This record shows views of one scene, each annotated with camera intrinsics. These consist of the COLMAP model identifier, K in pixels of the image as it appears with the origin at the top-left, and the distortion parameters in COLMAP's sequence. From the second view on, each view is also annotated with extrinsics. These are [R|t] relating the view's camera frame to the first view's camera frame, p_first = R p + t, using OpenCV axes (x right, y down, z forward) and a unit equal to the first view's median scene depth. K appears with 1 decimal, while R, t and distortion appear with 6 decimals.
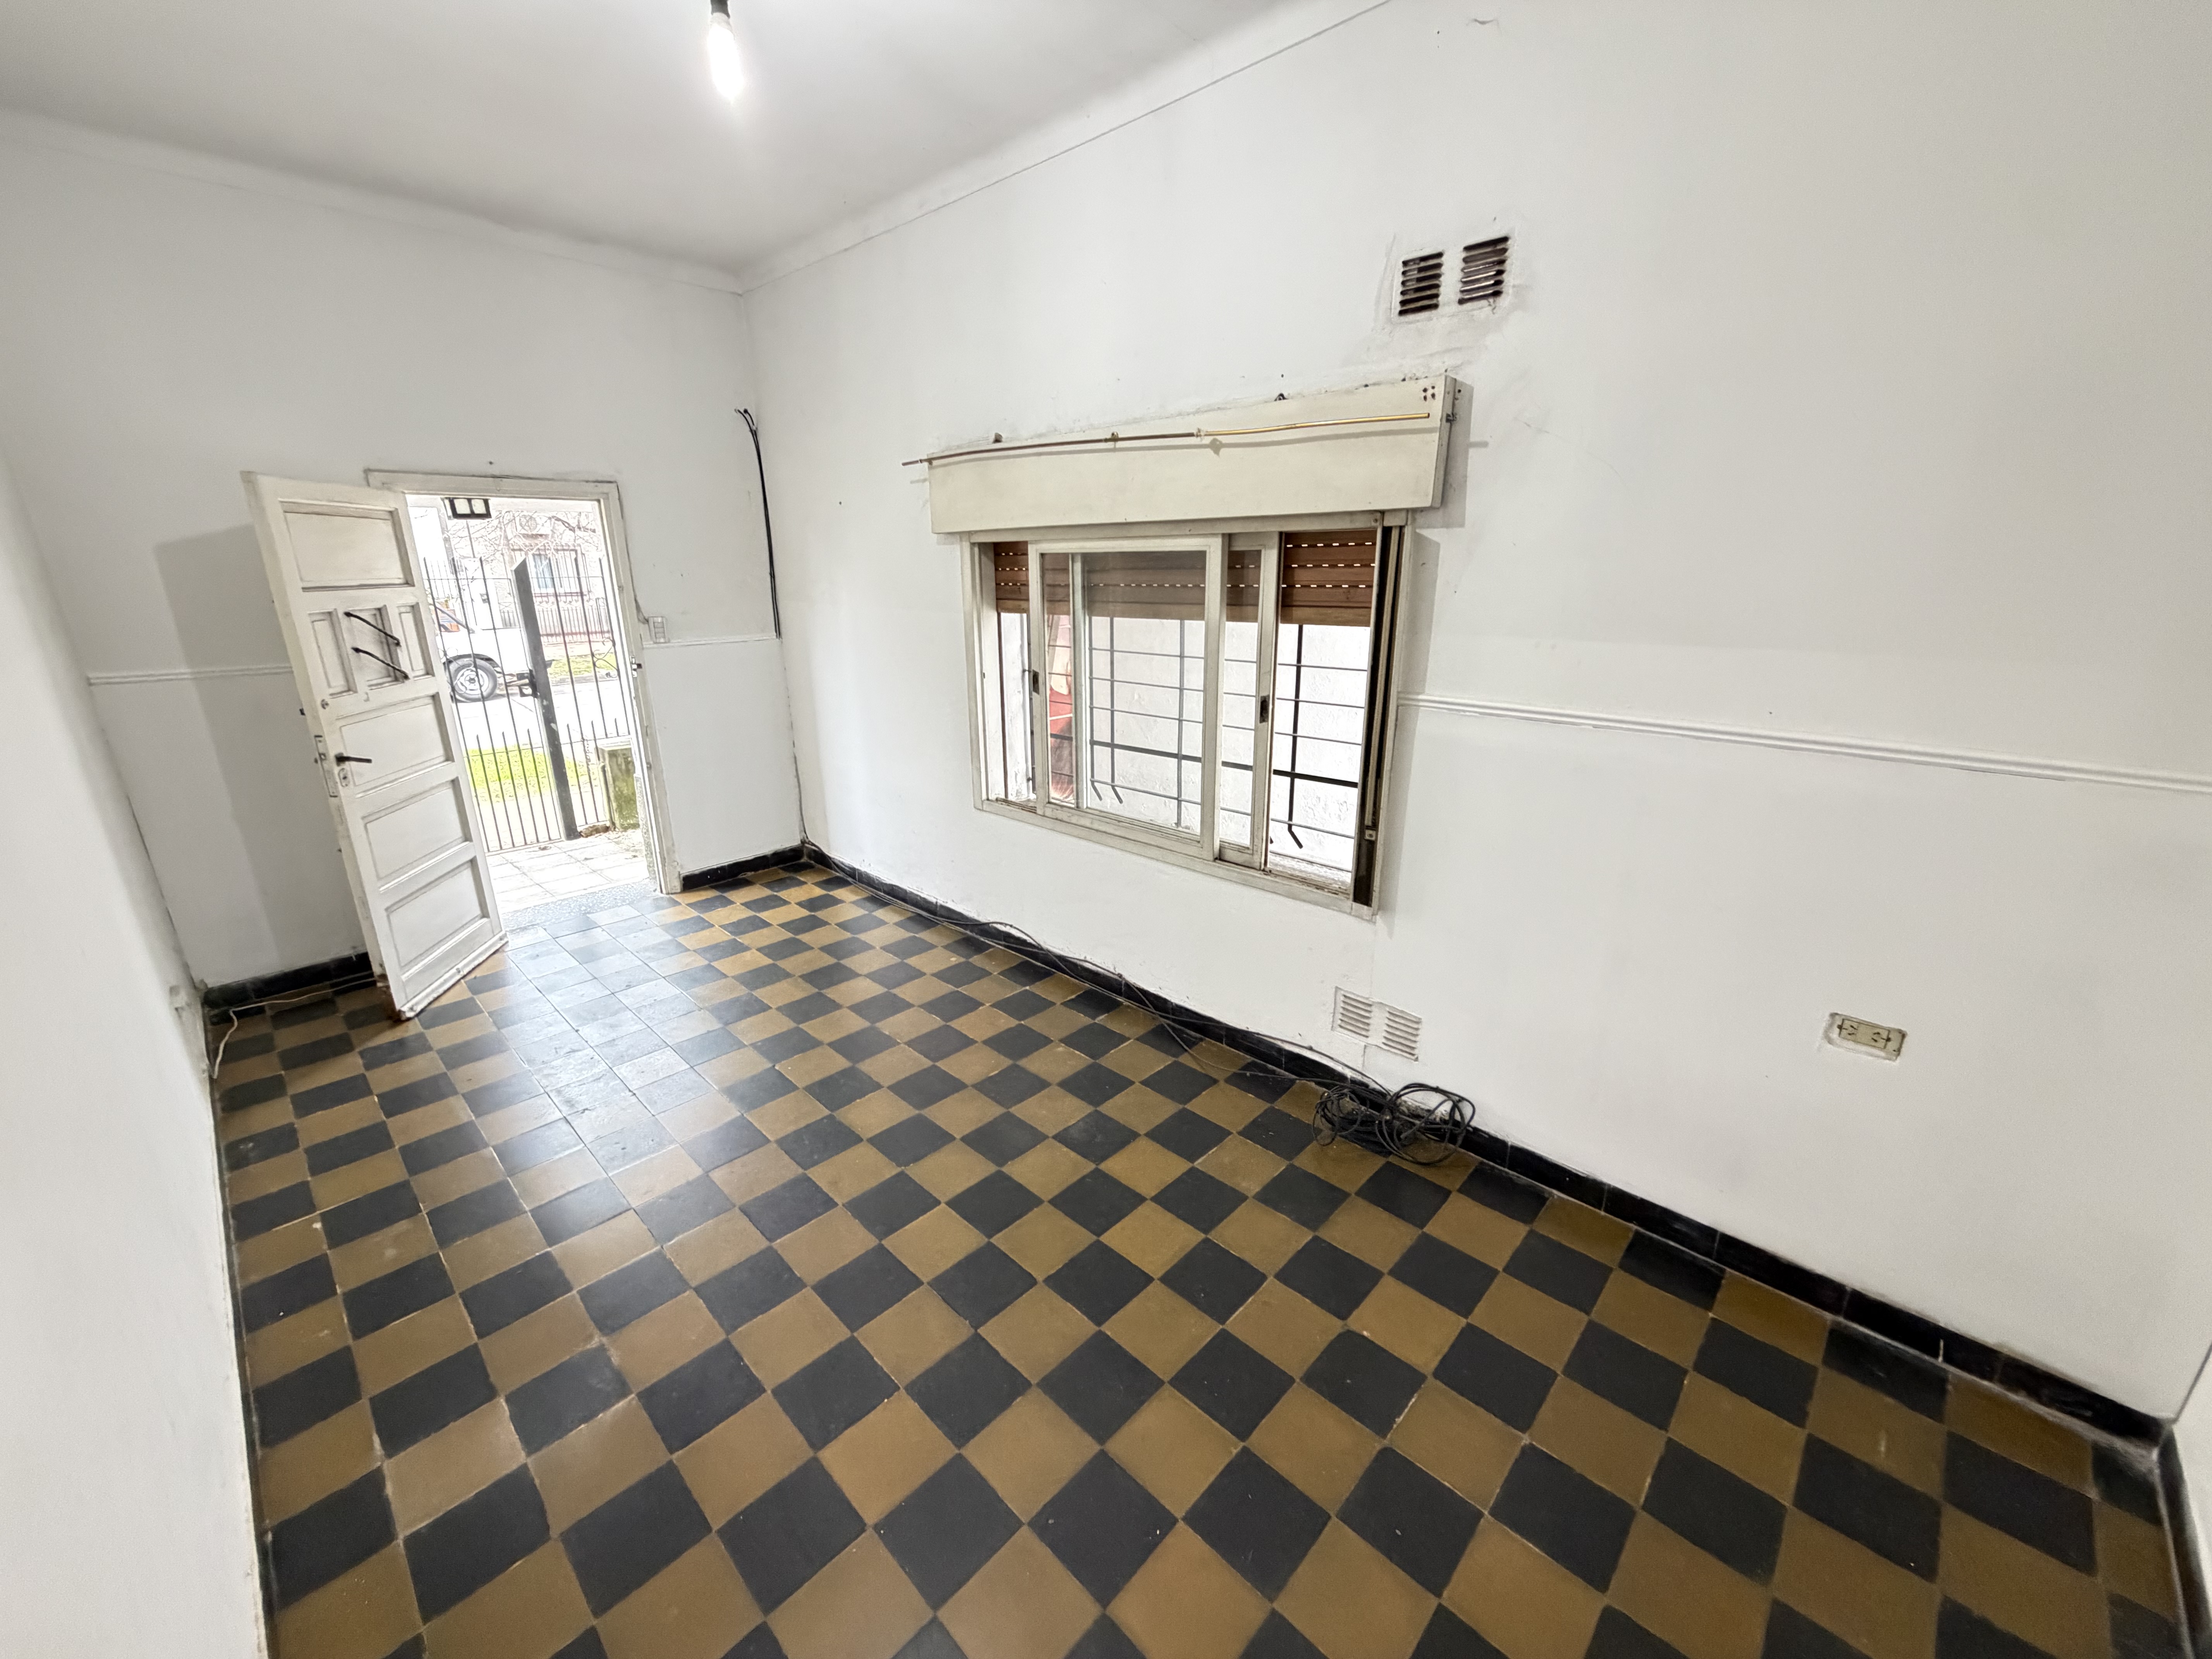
lens RADIAL K [[870.9, 0, 1111.6], [0, 870.9, 836.1], [0, 0, 1]] dist [-0.002373, 0.000463]
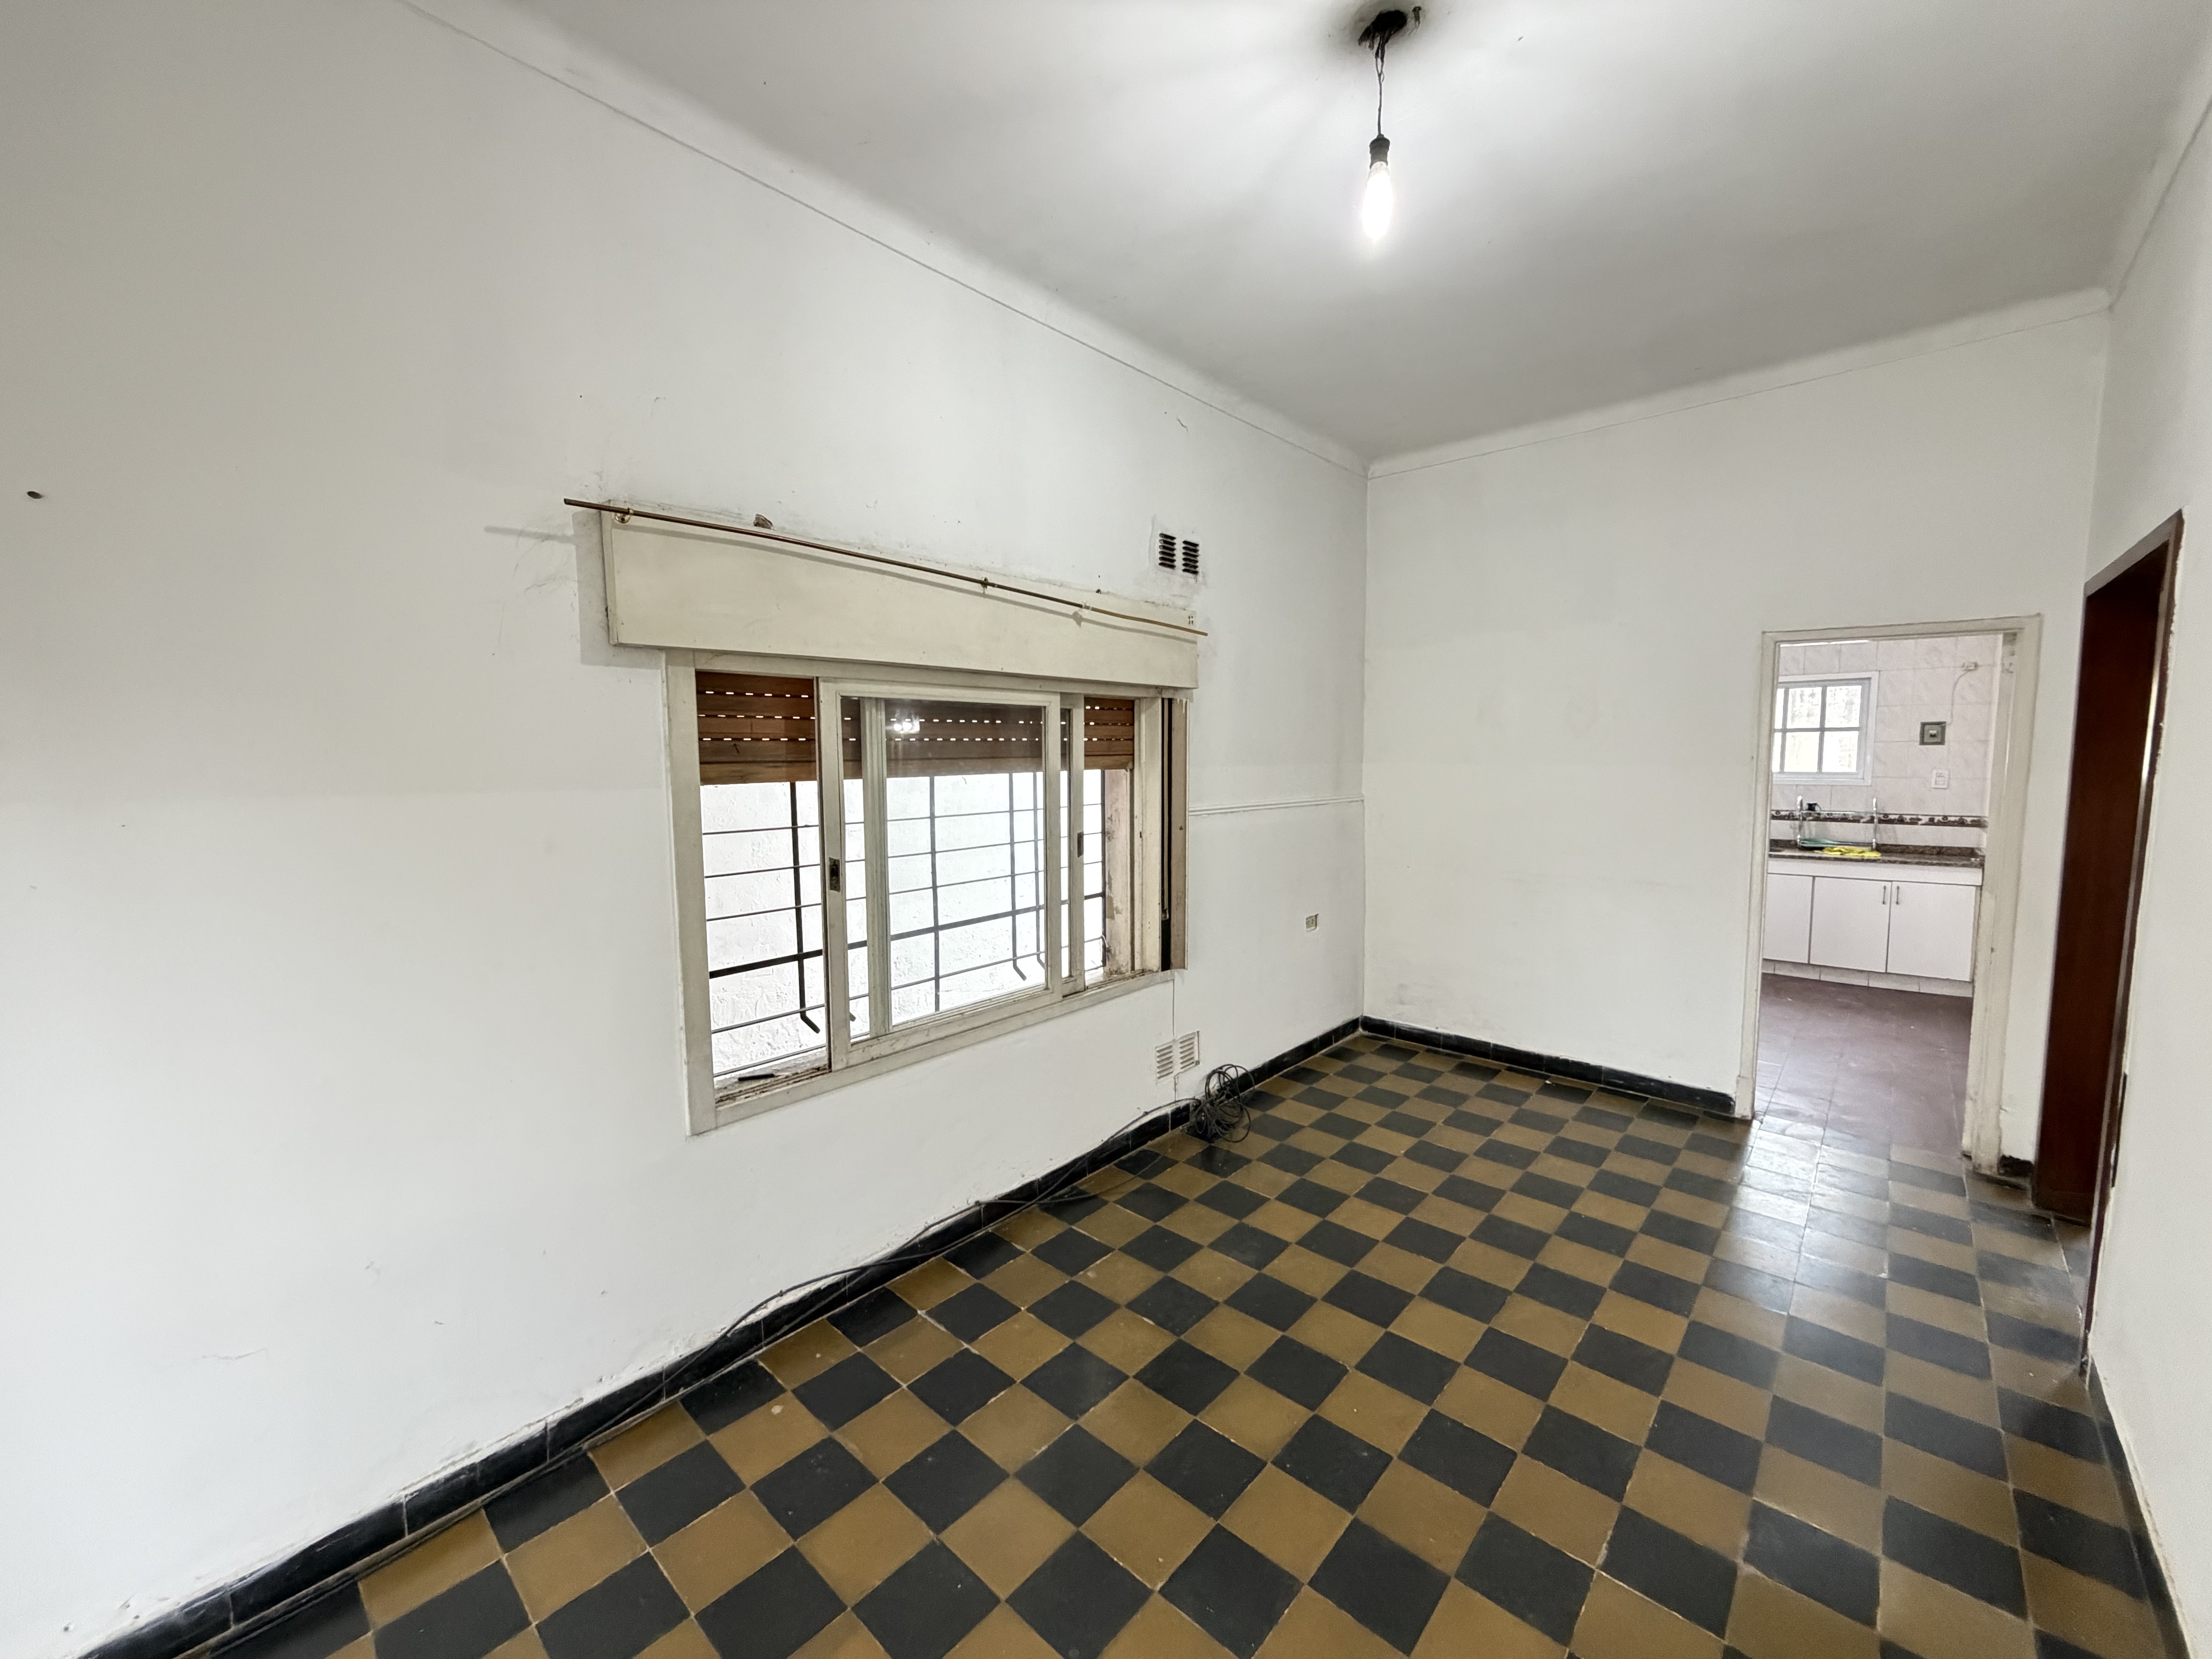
lens RADIAL K [[870.9, 0, 1100.5], [0, 870.9, 825.7], [0, 0, 1]] dist [-0.002373, 0.000463]
pose [[-0.022961, -0.086195, 0.996014, -0.814656], [0.294657, 0.951437, 0.089130, -0.225106], [-0.955327, 0.295529, 0.003552, 0.828824]]
